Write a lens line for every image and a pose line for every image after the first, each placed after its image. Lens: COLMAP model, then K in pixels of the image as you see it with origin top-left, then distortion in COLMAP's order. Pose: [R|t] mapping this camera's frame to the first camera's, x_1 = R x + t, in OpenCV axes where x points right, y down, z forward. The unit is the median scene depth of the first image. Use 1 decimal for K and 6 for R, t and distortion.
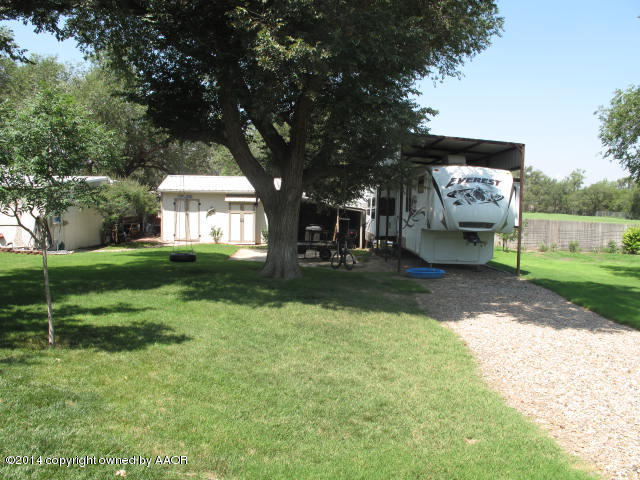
lens RADIAL K [[529.3, 0, 330.3], [0, 529.3, 238.9], [0, 0, 1]] dist [-0.126593, 0.090464]
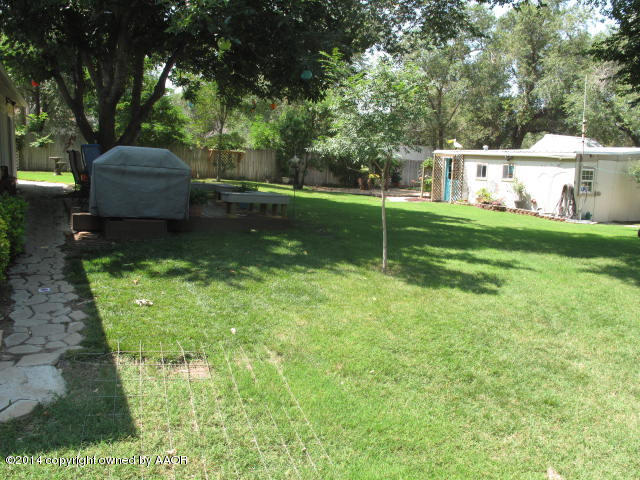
lens RADIAL K [[529.3, 0, 330.3], [0, 529.3, 238.9], [0, 0, 1]] dist [-0.126593, 0.090464]
pose [[0.447444, 0.119021, -0.886357, 0.227760], [-0.081753, 0.992398, 0.091990, 0.009628], [0.890568, 0.031301, 0.453773, 0.127091]]
